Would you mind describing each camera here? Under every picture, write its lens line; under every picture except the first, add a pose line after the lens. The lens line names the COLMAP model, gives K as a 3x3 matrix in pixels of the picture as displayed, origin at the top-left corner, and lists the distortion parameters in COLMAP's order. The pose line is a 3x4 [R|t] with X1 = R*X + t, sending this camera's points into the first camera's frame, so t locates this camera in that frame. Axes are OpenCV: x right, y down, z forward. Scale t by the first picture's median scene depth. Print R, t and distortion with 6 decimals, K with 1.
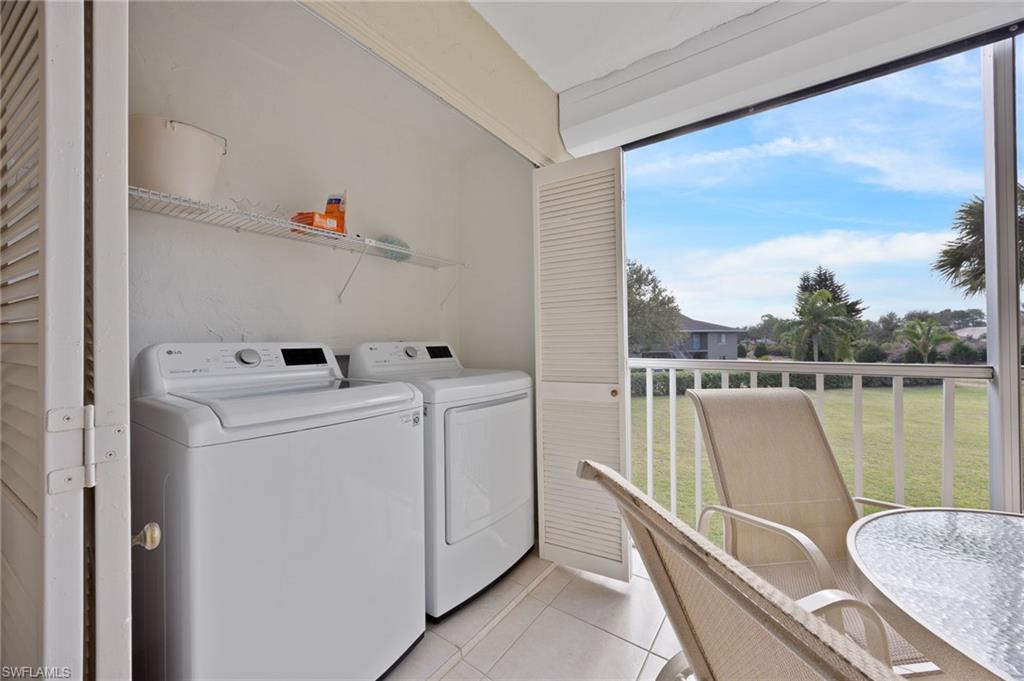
lens RADIAL K [[390.0, 0, 519.0], [0, 390.0, 343.7], [0, 0, 1]] dist [-0.002604, -0.000174]
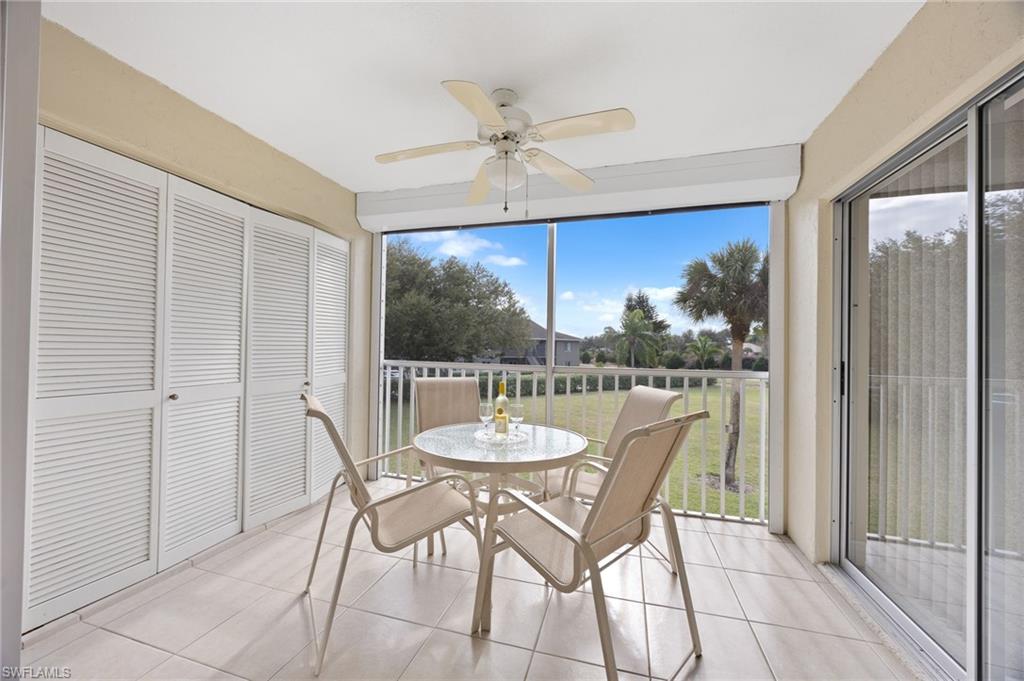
lens RADIAL K [[390.5, 0, 516.0], [0, 390.5, 342.5], [0, 0, 1]] dist [0.002379, 0.000125]
pose [[0.947831, 0.029892, 0.317370, 0.015121], [-0.025689, 0.999518, -0.017419, -0.001482], [-0.317738, 0.008357, 0.948142, -0.046431]]
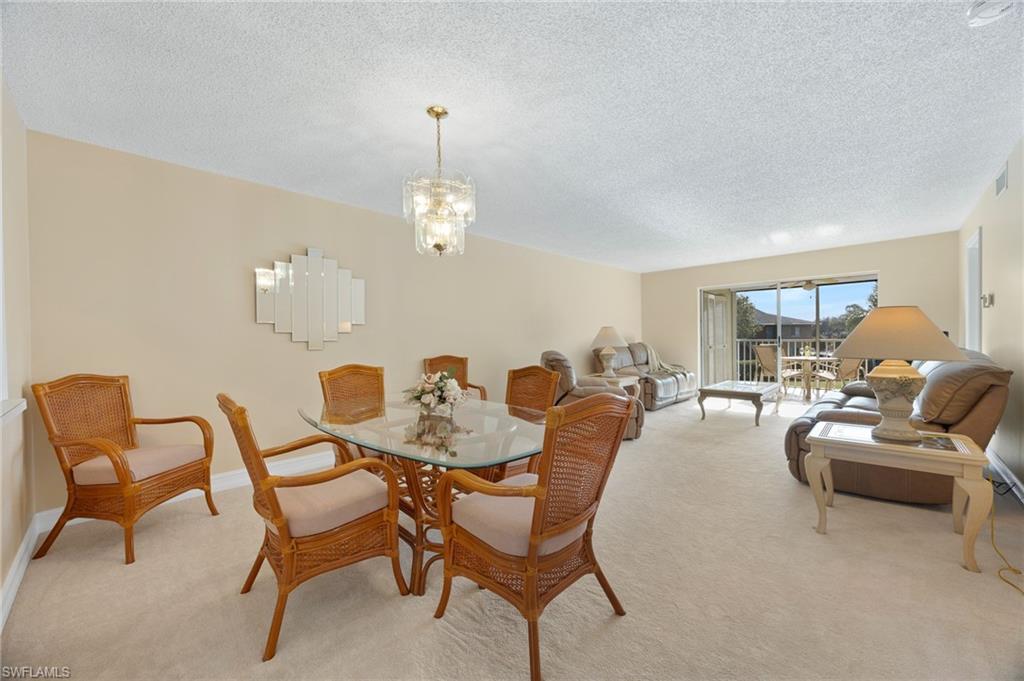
lens RADIAL K [[391.6, 0, 508.9], [0, 391.6, 337.6], [0, 0, 1]] dist [-0.001058, 0.000327]
pose [[0.986116, -0.000347, -0.166059, -0.099196], [0.001072, 0.999990, 0.004273, 0.000108], [0.166056, -0.004392, 0.986107, -0.238162]]
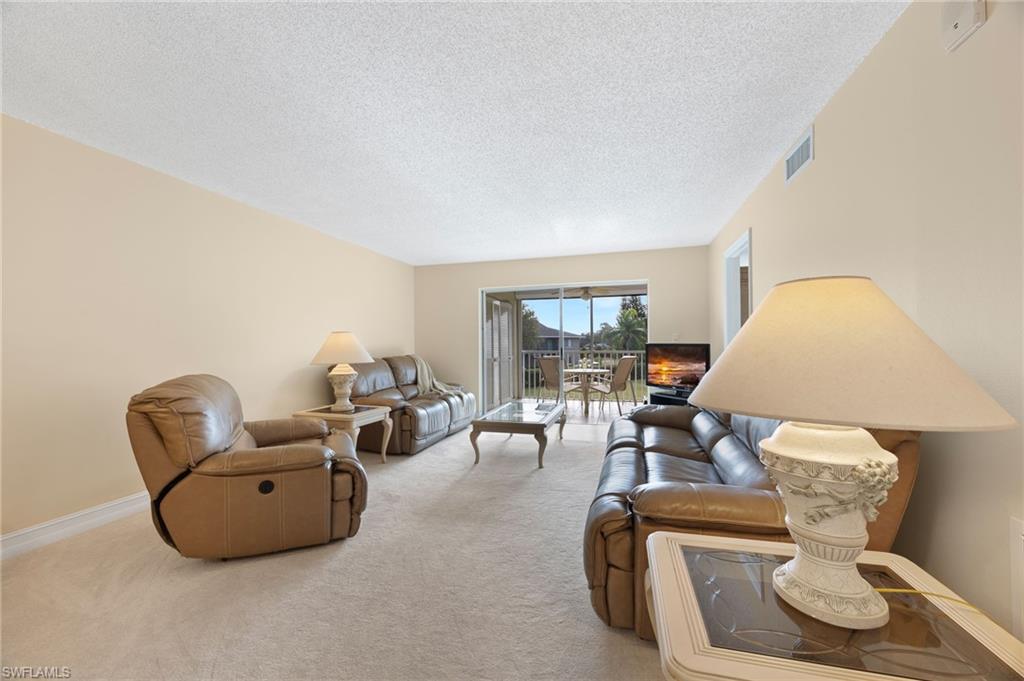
lens RADIAL K [[391.6, 0, 509.4], [0, 391.6, 344.7], [0, 0, 1]] dist [-0.001058, 0.000327]
pose [[0.949450, 0.006398, 0.313852, -0.074490], [-0.005232, 0.999976, -0.004560, 0.000002], [-0.313874, 0.002688, 0.949461, -0.179500]]
